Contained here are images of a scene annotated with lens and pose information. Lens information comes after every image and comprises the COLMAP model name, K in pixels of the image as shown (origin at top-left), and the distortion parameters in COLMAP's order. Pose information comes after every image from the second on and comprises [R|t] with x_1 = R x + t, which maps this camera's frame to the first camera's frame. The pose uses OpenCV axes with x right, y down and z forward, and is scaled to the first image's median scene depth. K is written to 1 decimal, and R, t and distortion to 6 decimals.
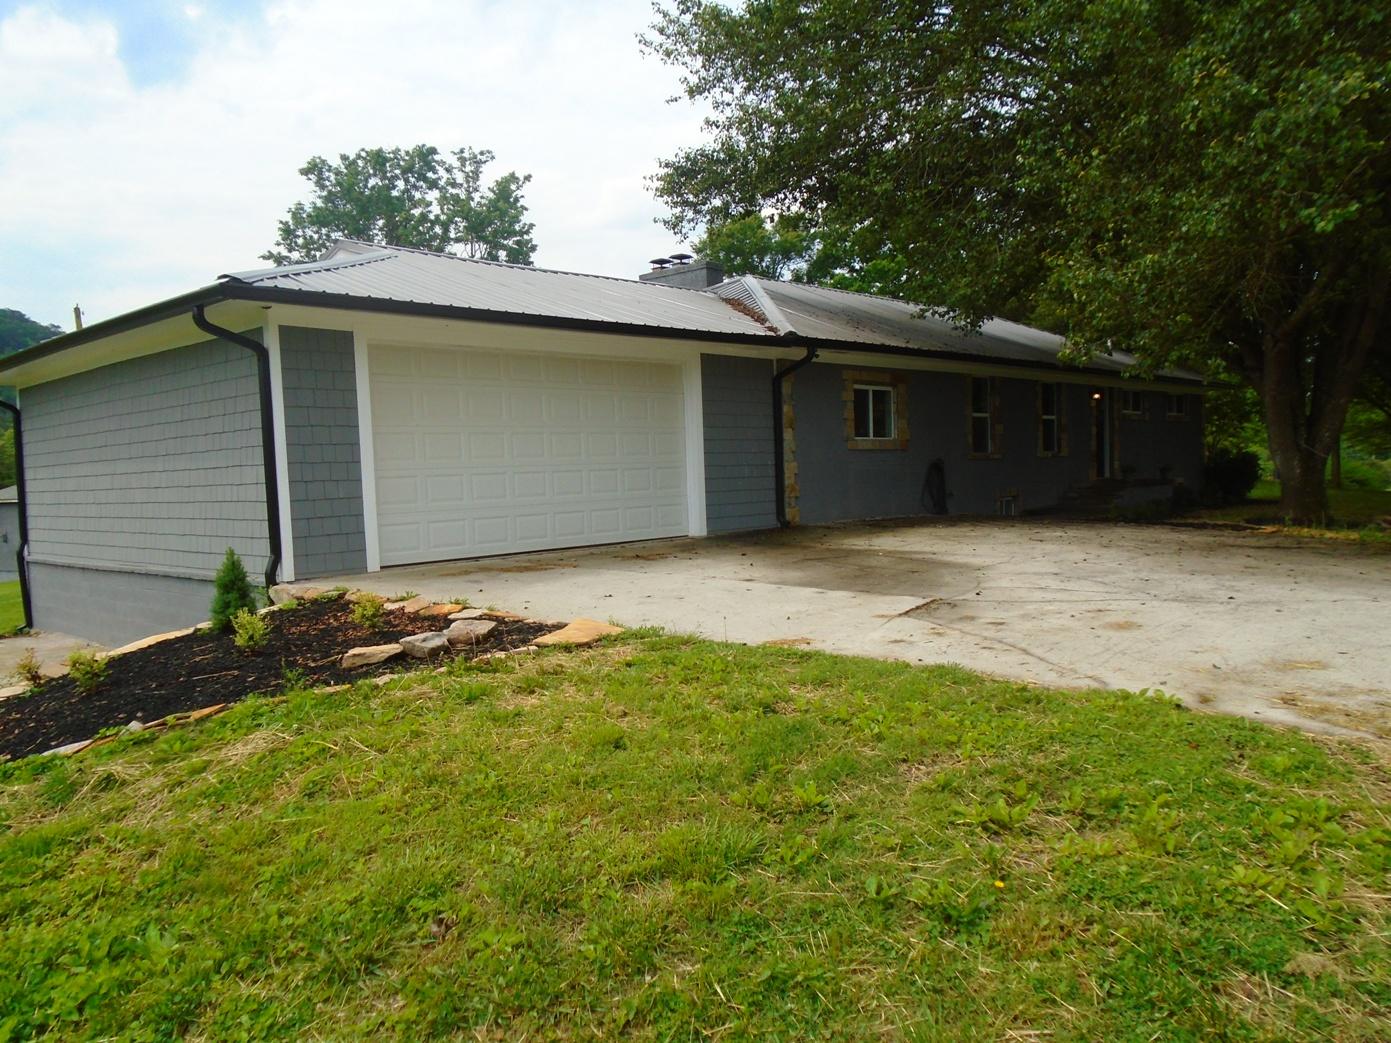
lens RADIAL K [[1066.0, 0, 689.5], [0, 1066.0, 520.9], [0, 0, 1]] dist [0.002170, 0.009809]
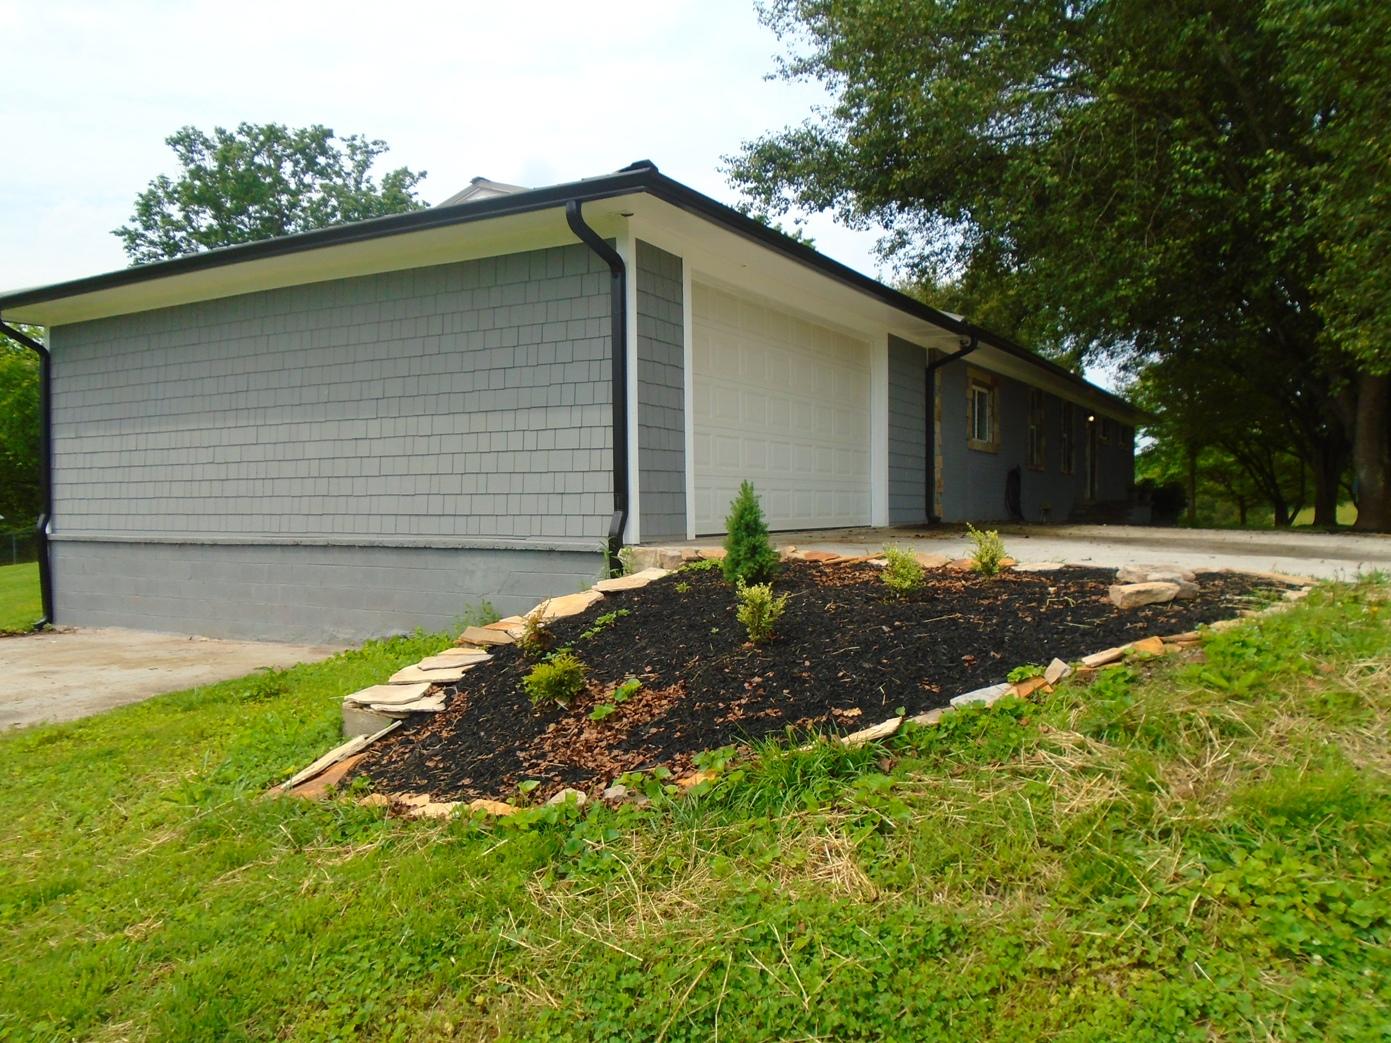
lens RADIAL K [[1066.0, 0, 698.2], [0, 1066.0, 523.3], [0, 0, 1]] dist [0.002170, 0.009809]
pose [[0.977421, 0.027668, 0.209483, -0.114388], [-0.020956, 0.999196, -0.034194, 0.015417], [-0.210261, 0.029032, 0.977214, 0.041183]]
